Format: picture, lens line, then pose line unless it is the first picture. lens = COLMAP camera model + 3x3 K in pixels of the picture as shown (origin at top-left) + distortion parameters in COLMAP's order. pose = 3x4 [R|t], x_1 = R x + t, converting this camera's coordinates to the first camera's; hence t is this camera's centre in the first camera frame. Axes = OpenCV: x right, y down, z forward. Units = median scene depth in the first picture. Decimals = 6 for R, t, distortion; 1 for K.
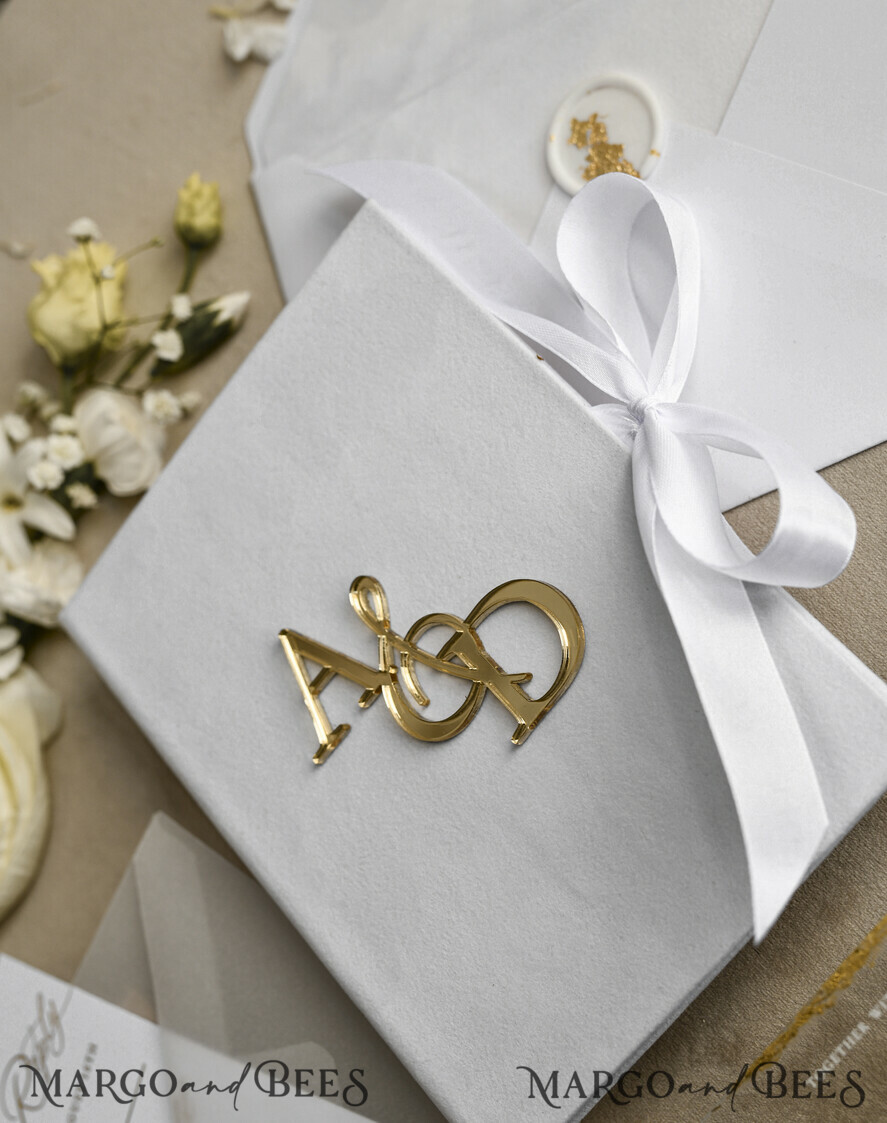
lens RADIAL K [[1978.7, 0, 441.8], [0, 1978.7, 582.4], [0, 0, 1]] dist [-0.031285, 0.038190]
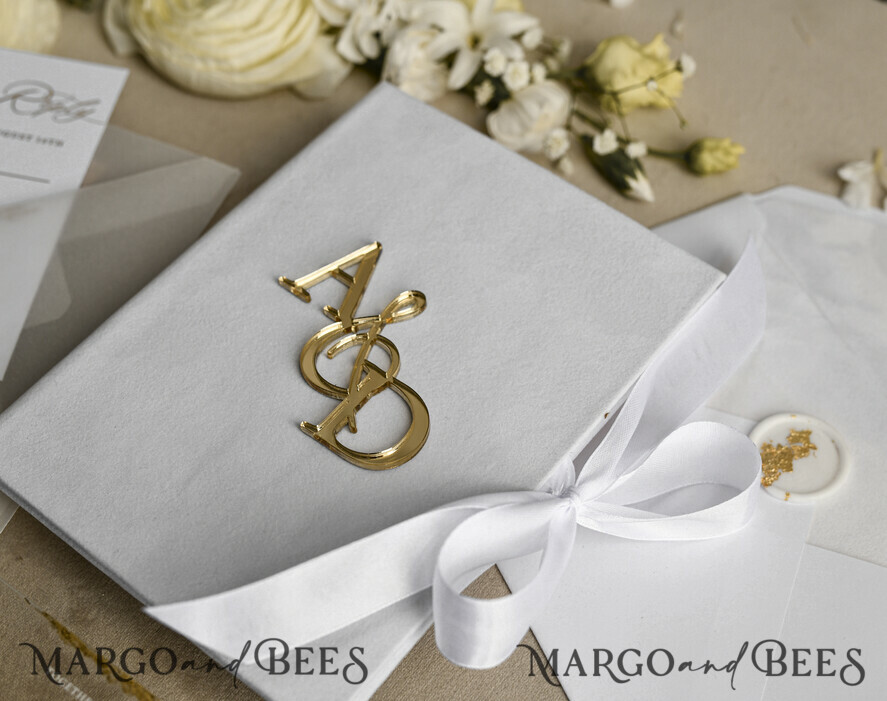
lens RADIAL K [[1562.9, 0, 439.6], [0, 1562.9, 361.0], [0, 0, 1]] dist [-0.031285, 0.038190]
pose [[0.098615, 0.991733, -0.082102, 0.080217], [-0.992110, 0.104399, 0.069419, -0.074868], [0.077416, 0.074609, 0.994203, -0.002415]]
